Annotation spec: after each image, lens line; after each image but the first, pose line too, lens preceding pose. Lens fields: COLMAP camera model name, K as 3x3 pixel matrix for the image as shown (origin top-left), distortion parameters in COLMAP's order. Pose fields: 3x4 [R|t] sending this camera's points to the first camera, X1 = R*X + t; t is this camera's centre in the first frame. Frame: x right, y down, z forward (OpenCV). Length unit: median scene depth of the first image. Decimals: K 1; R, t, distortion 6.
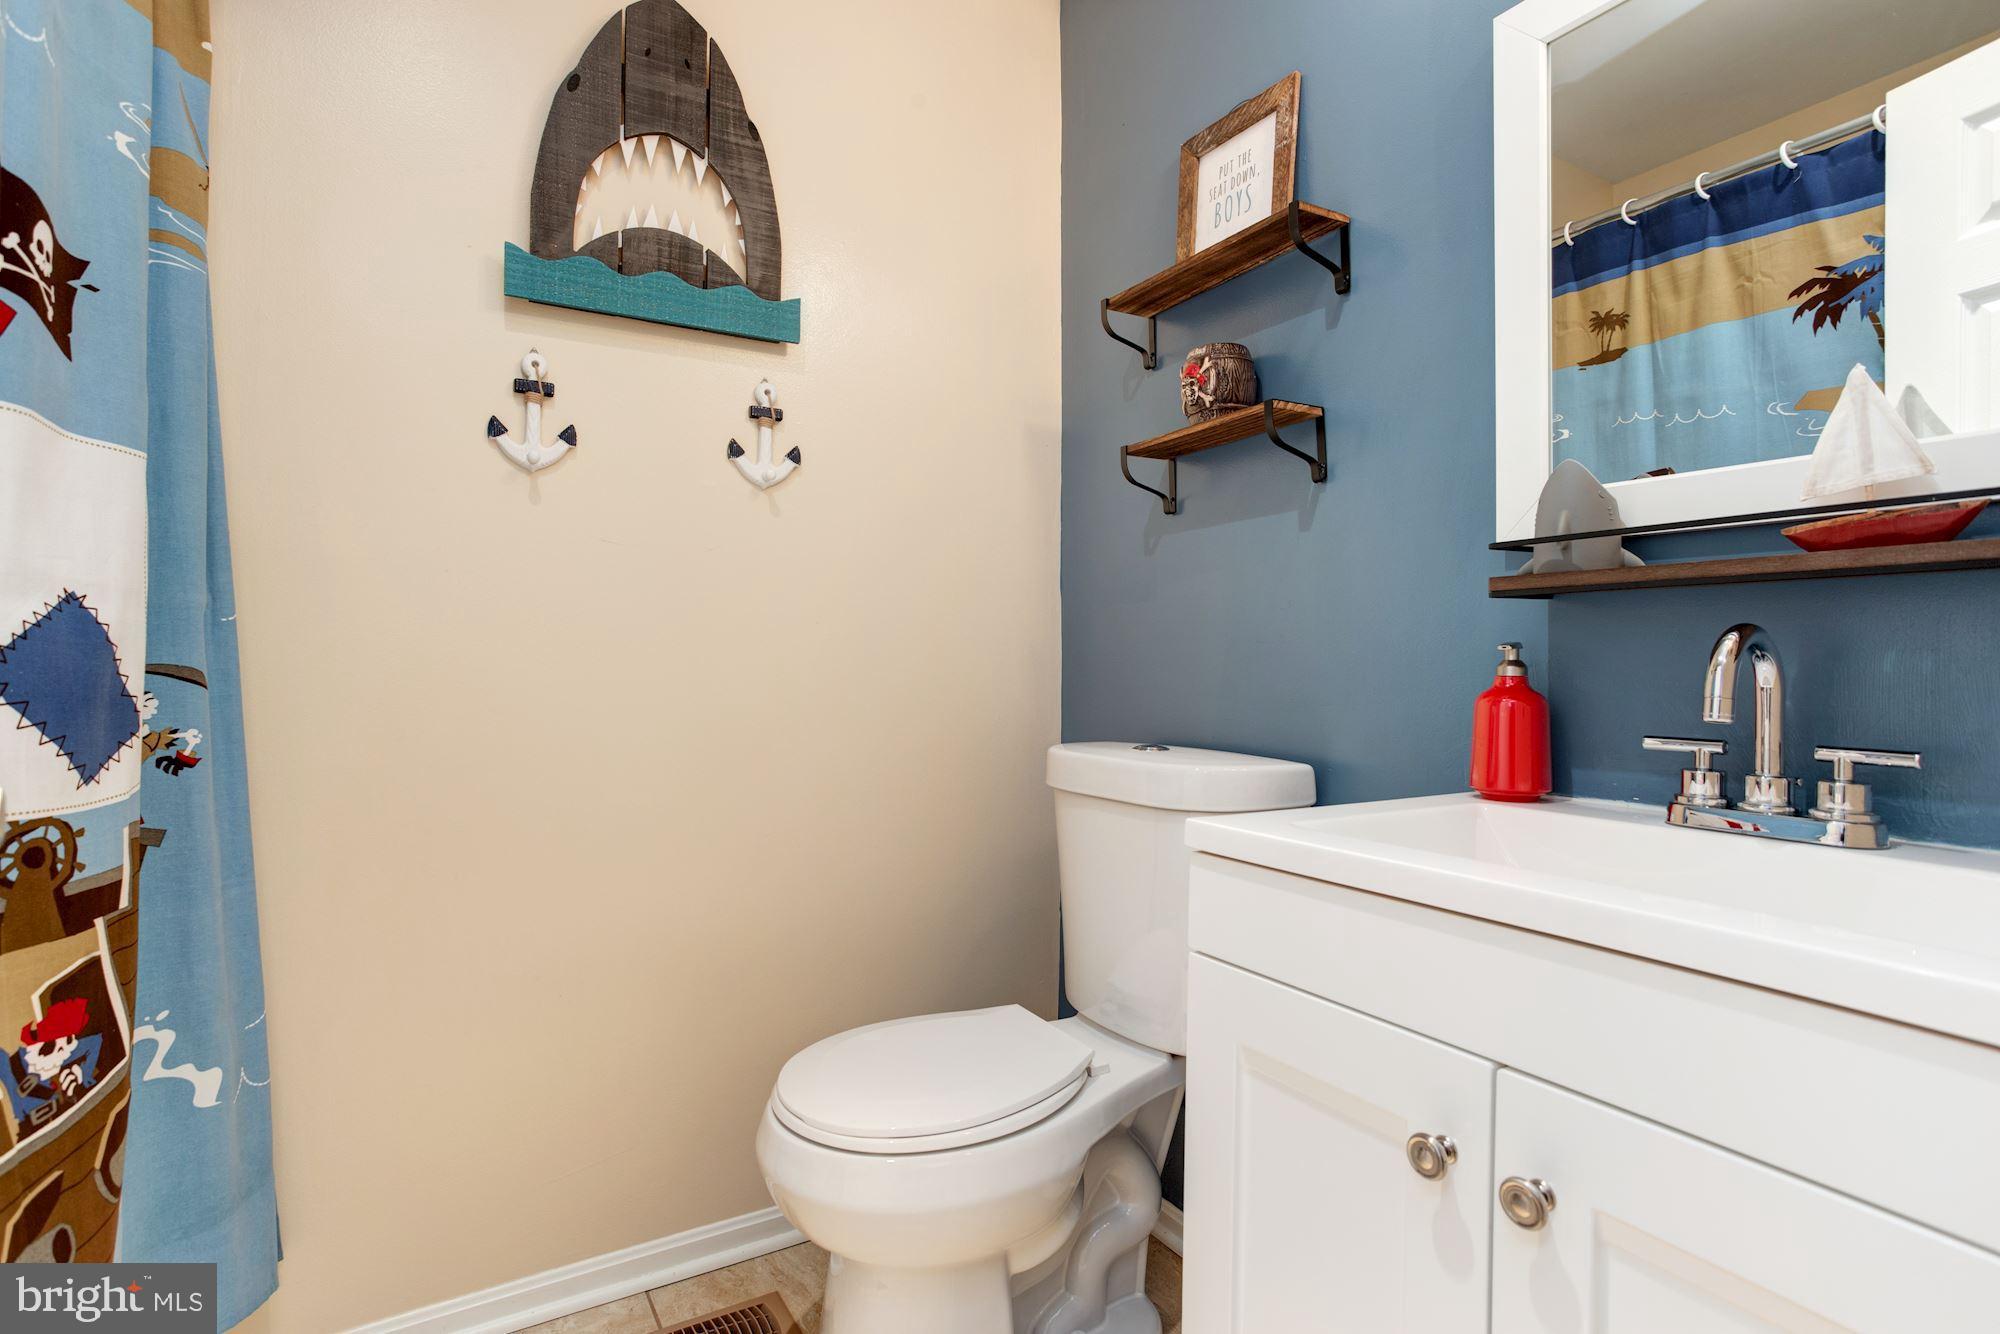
lens RADIAL K [[973.5, 0, 999.0], [0, 973.5, 662.5], [0, 0, 1]] dist [-0.018892, 0.003107]
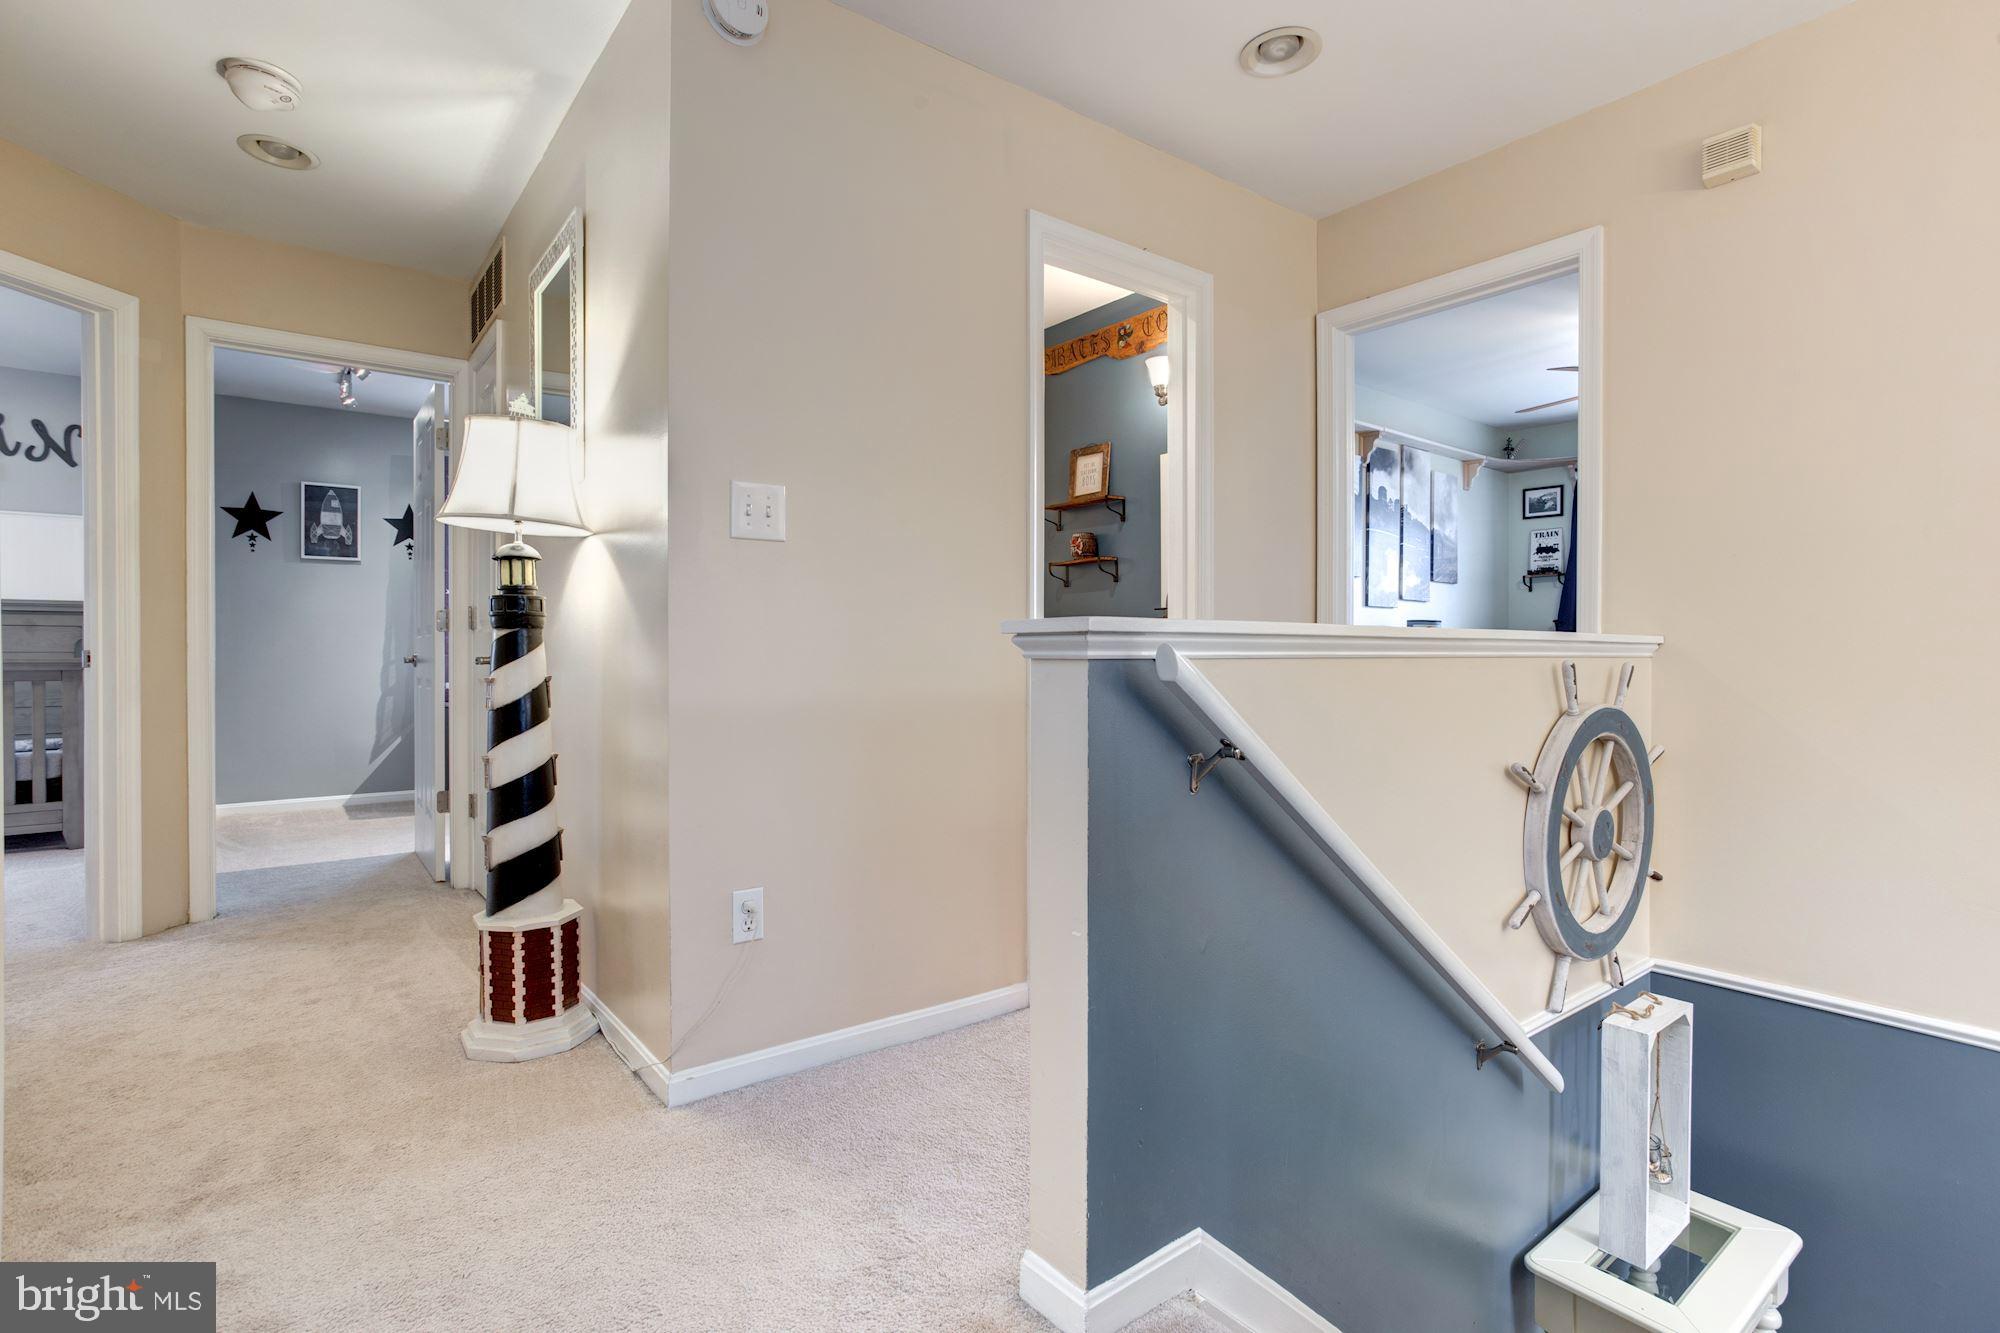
lens RADIAL K [[973.5, 0, 1002.9], [0, 973.5, 663.9], [0, 0, 1]] dist [-0.018892, 0.003107]
pose [[0.992157, -0.002343, 0.124977, -0.375706], [0.001043, 0.999945, 0.010461, 0.035217], [-0.124995, -0.010248, 0.992104, -1.851085]]
